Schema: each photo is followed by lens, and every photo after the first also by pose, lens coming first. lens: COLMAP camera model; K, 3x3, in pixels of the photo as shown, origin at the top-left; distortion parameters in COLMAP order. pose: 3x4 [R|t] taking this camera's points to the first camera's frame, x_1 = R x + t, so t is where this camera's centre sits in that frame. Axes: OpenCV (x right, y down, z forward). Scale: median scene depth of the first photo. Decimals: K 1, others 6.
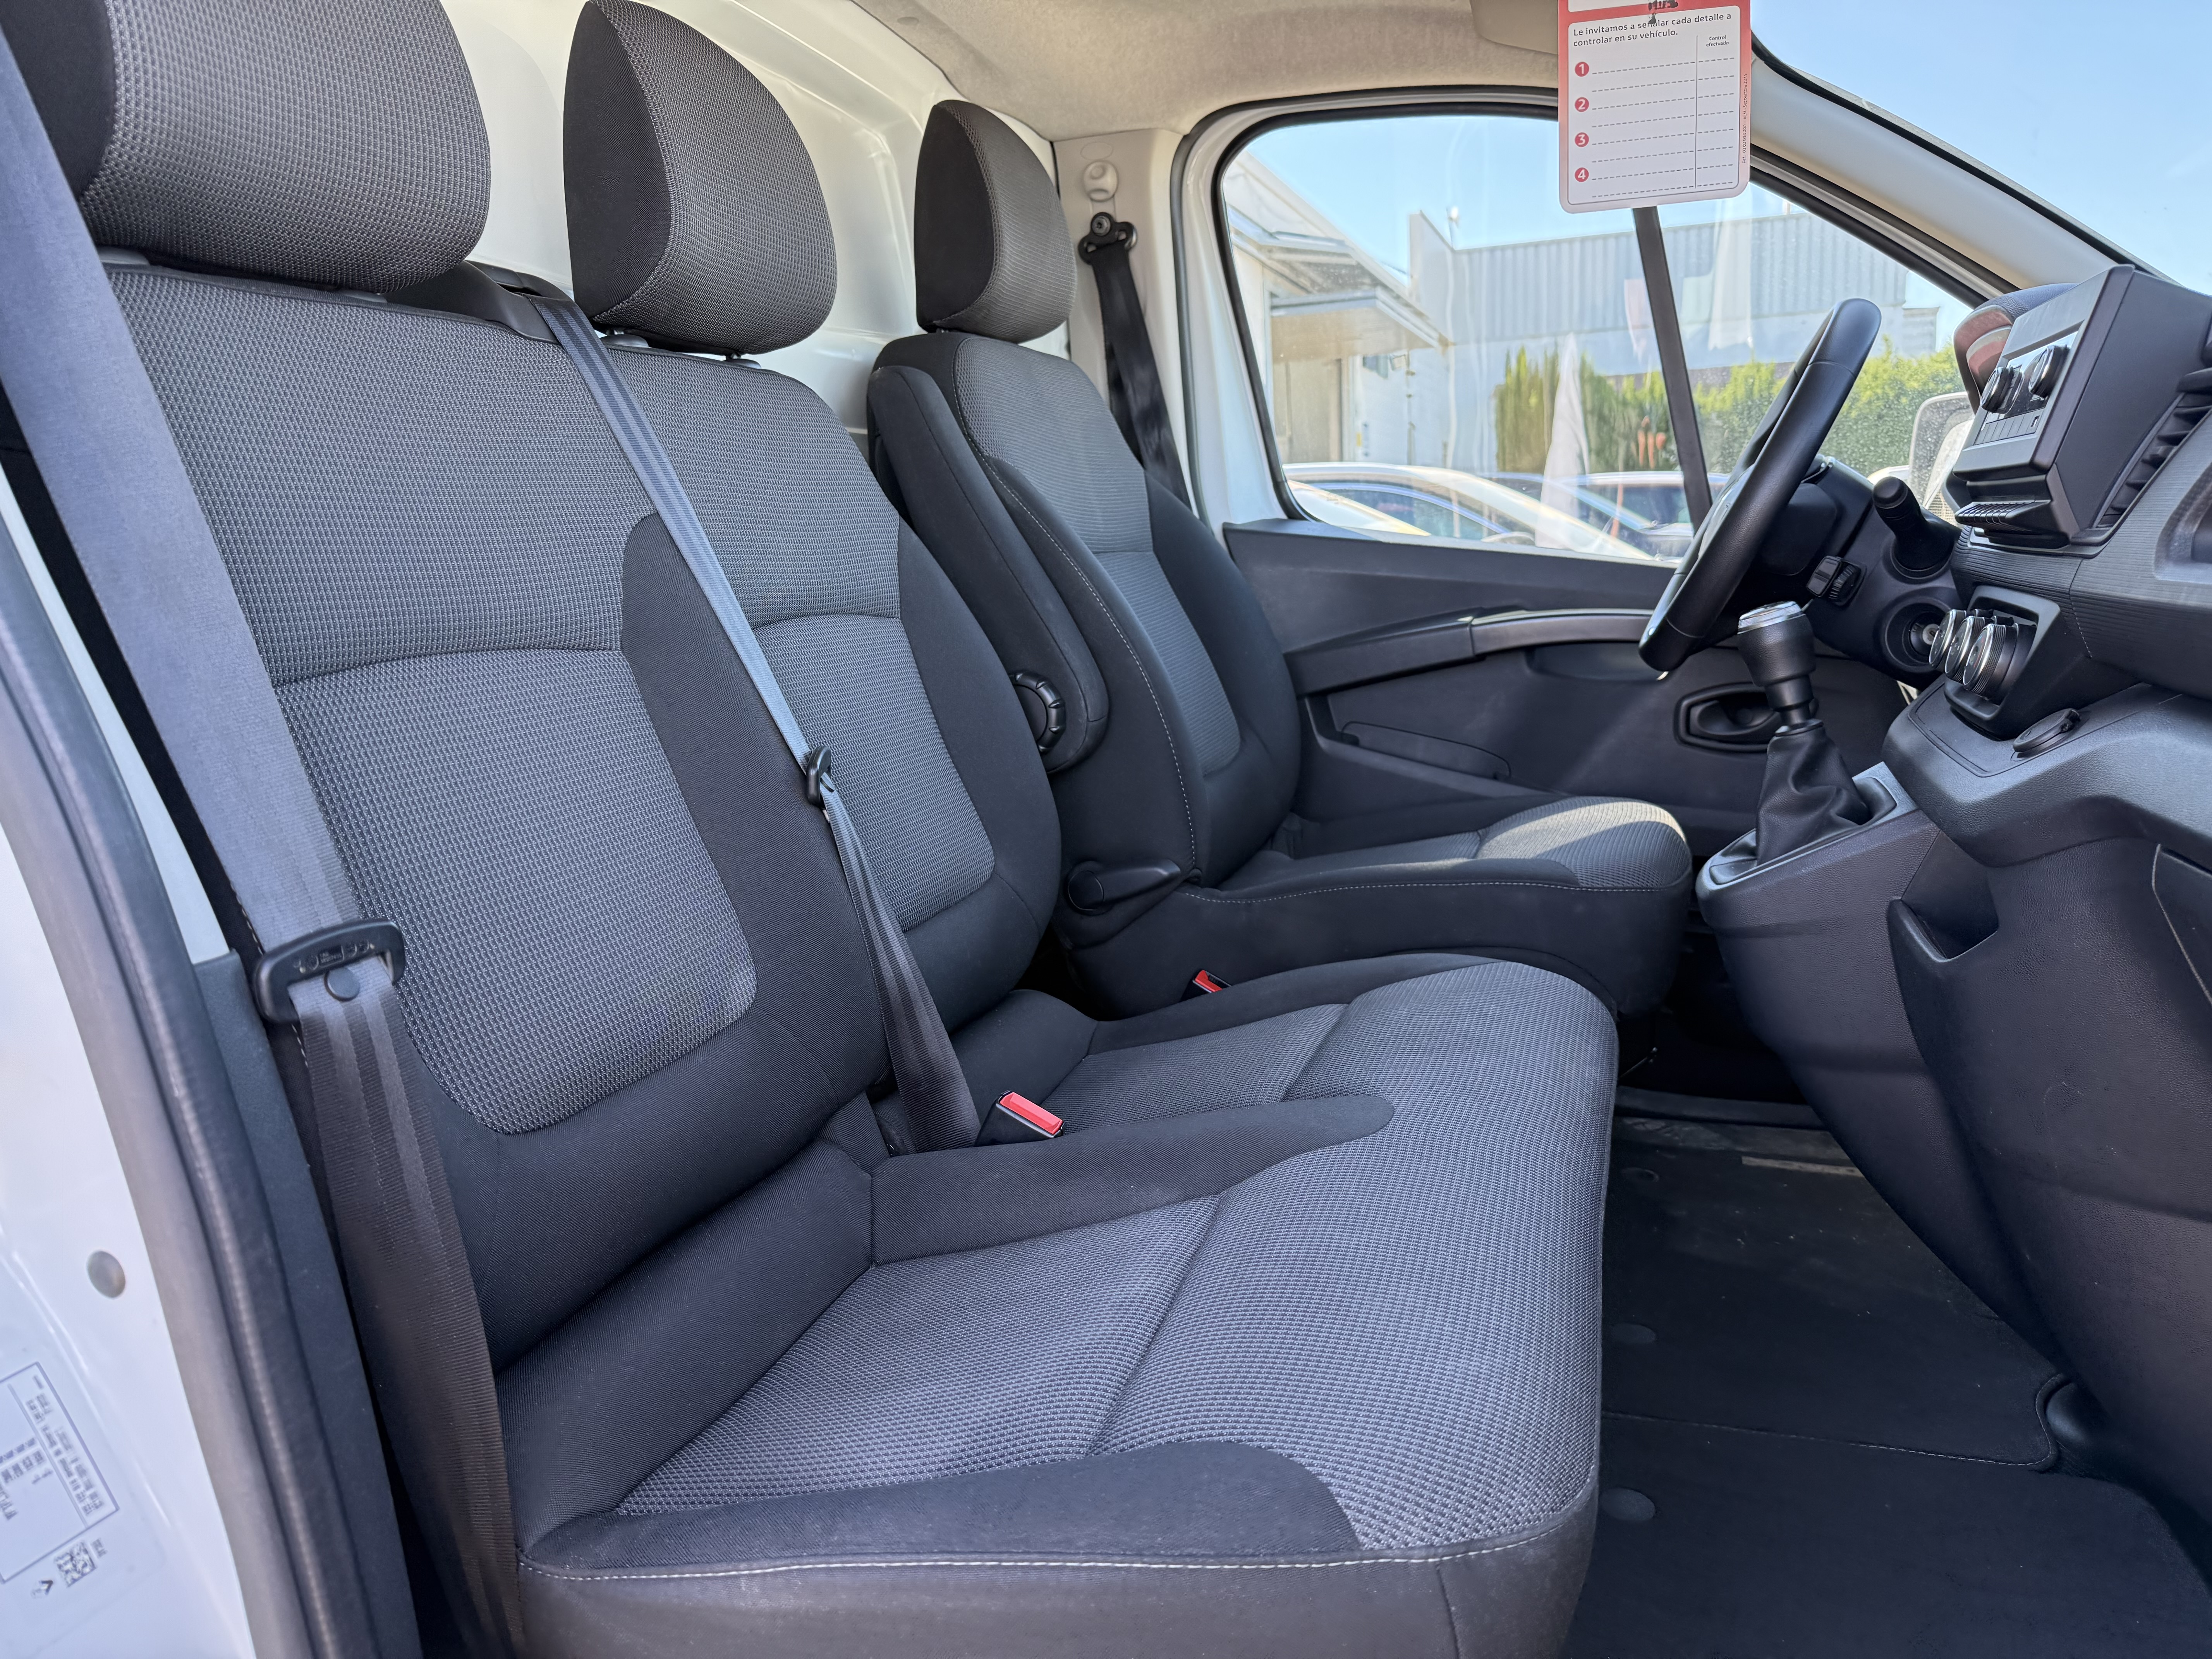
lens RADIAL K [[1561.1, 0, 1116.4], [0, 1561.1, 822.9], [0, 0, 1]] dist [-0.007908, -0.004132]
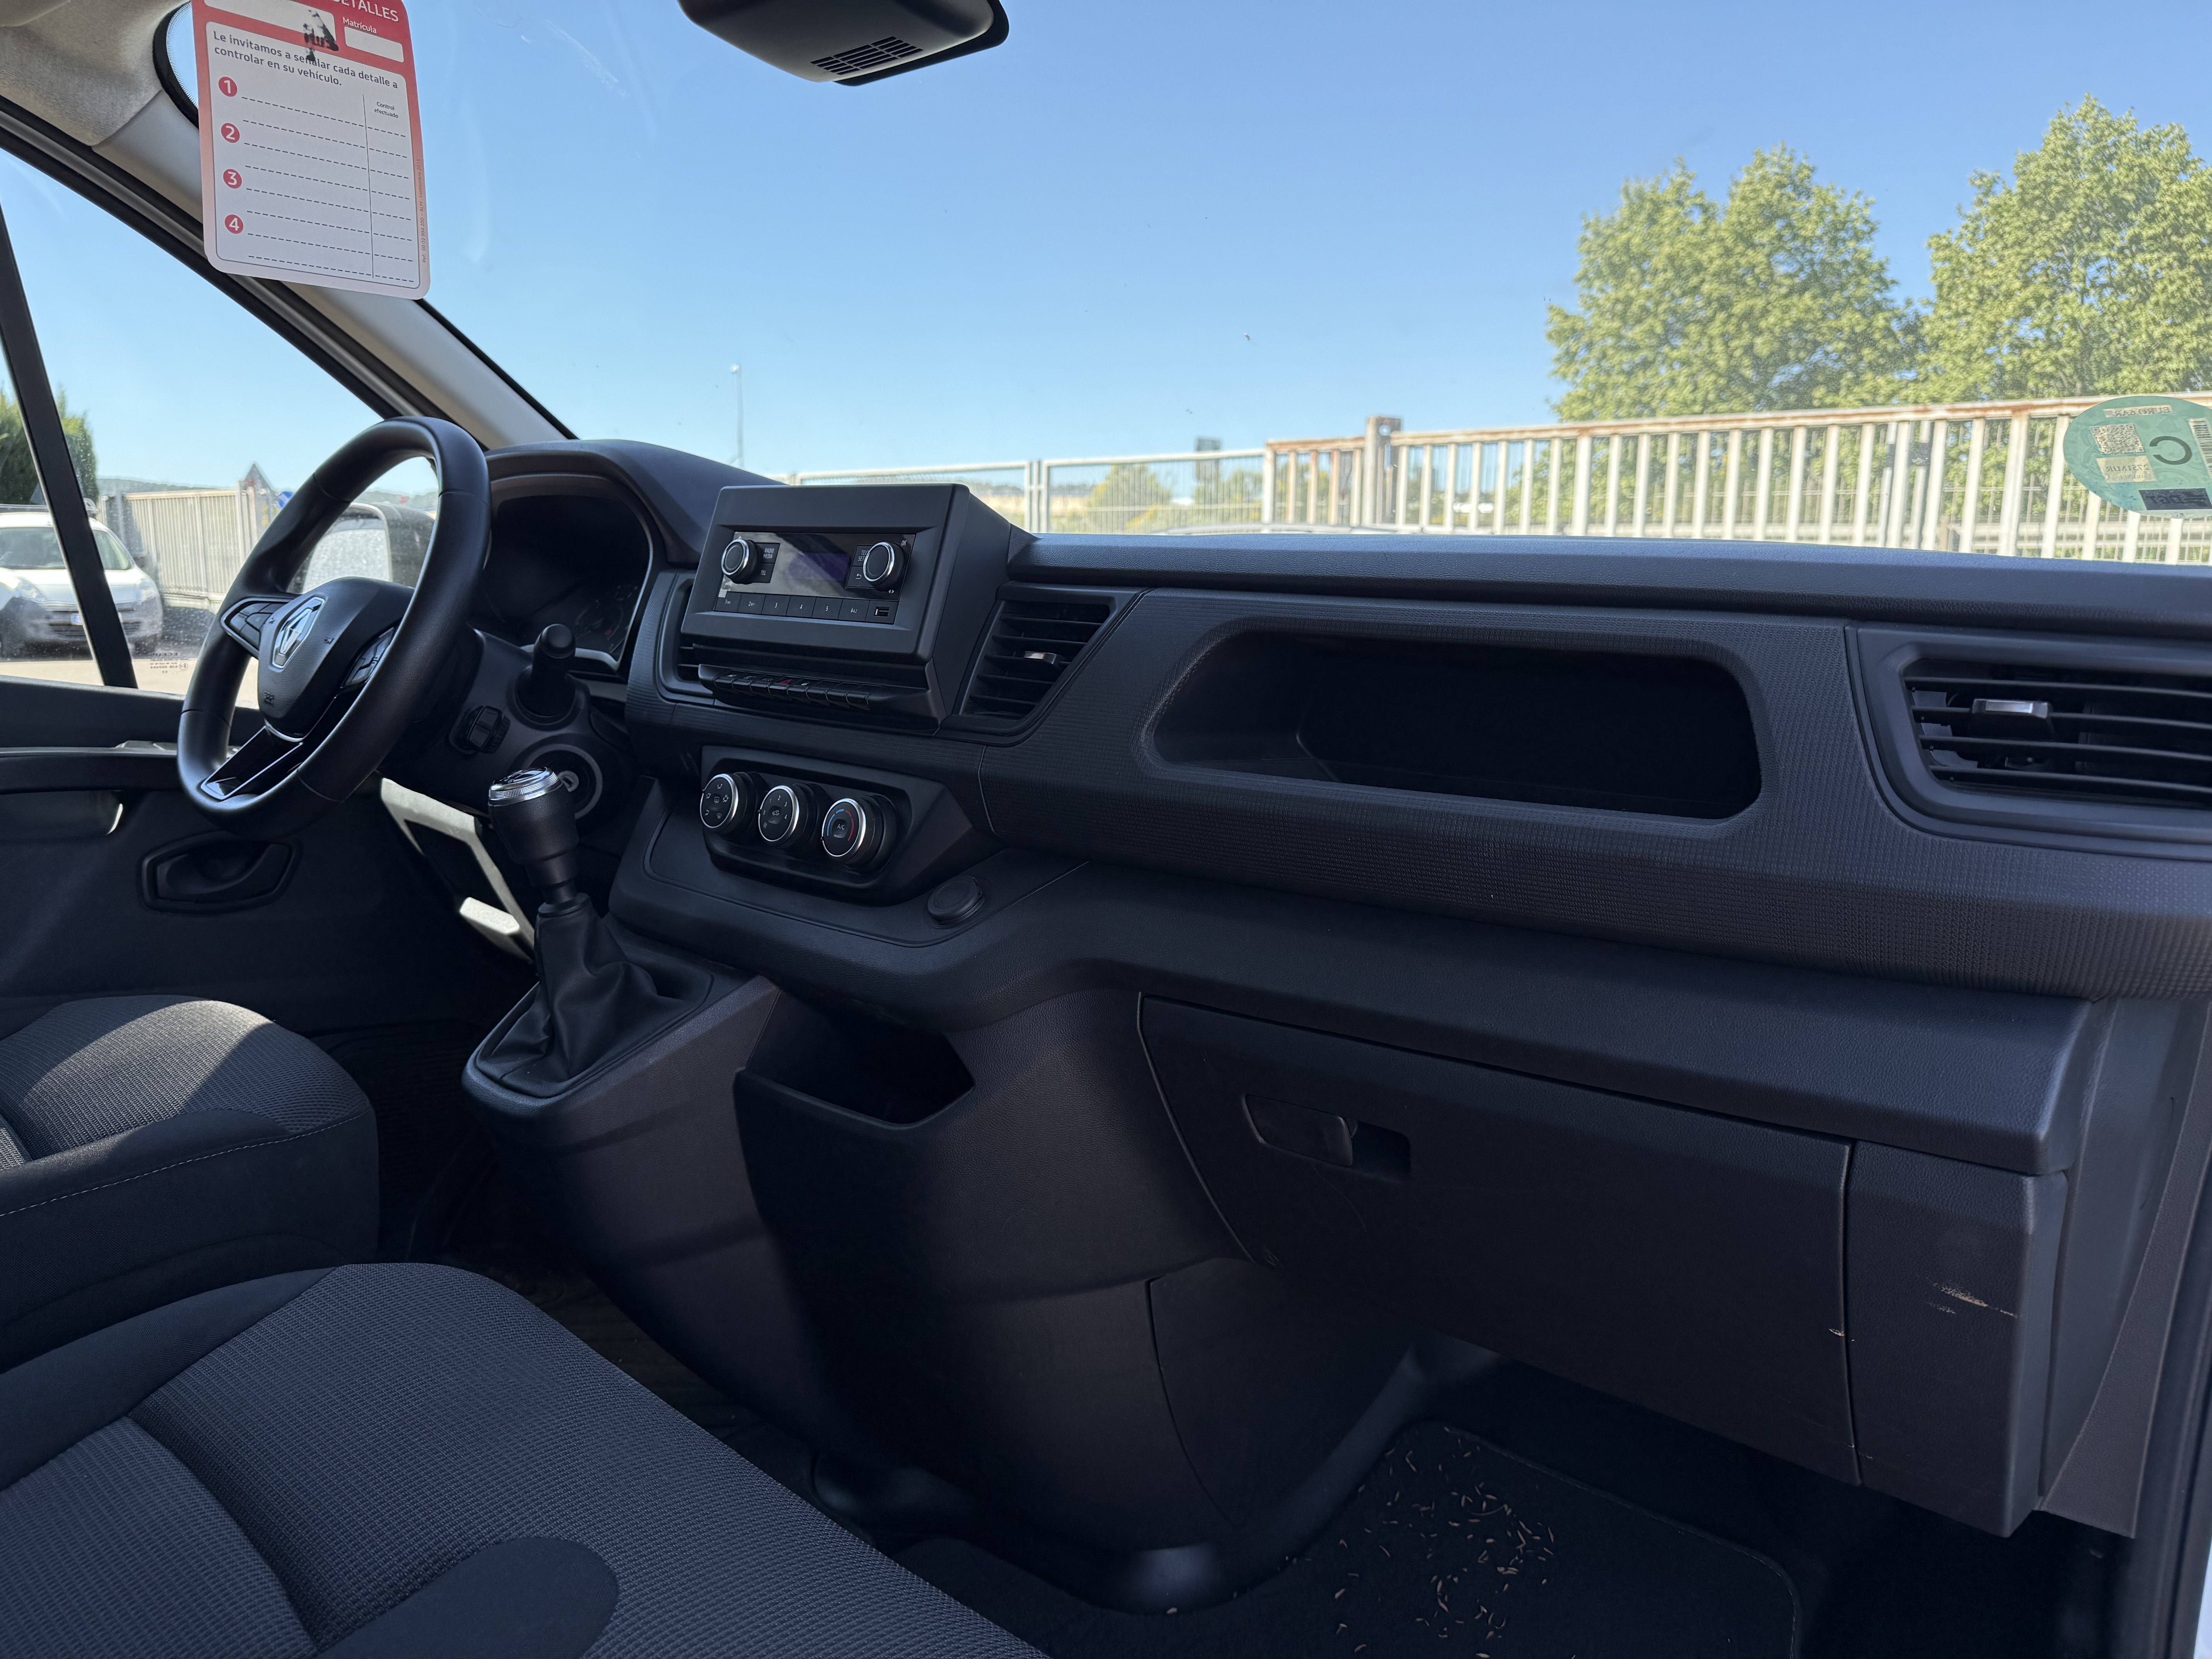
lens RADIAL K [[1561.1, 0, 1116.2], [0, 1561.1, 835.0], [0, 0, 1]] dist [-0.007908, -0.004132]
pose [[0.400298, -0.095999, 0.911343, -0.256108], [0.121510, 0.991277, 0.051046, -0.109010], [-0.908293, 0.090304, 0.408471, 0.332564]]
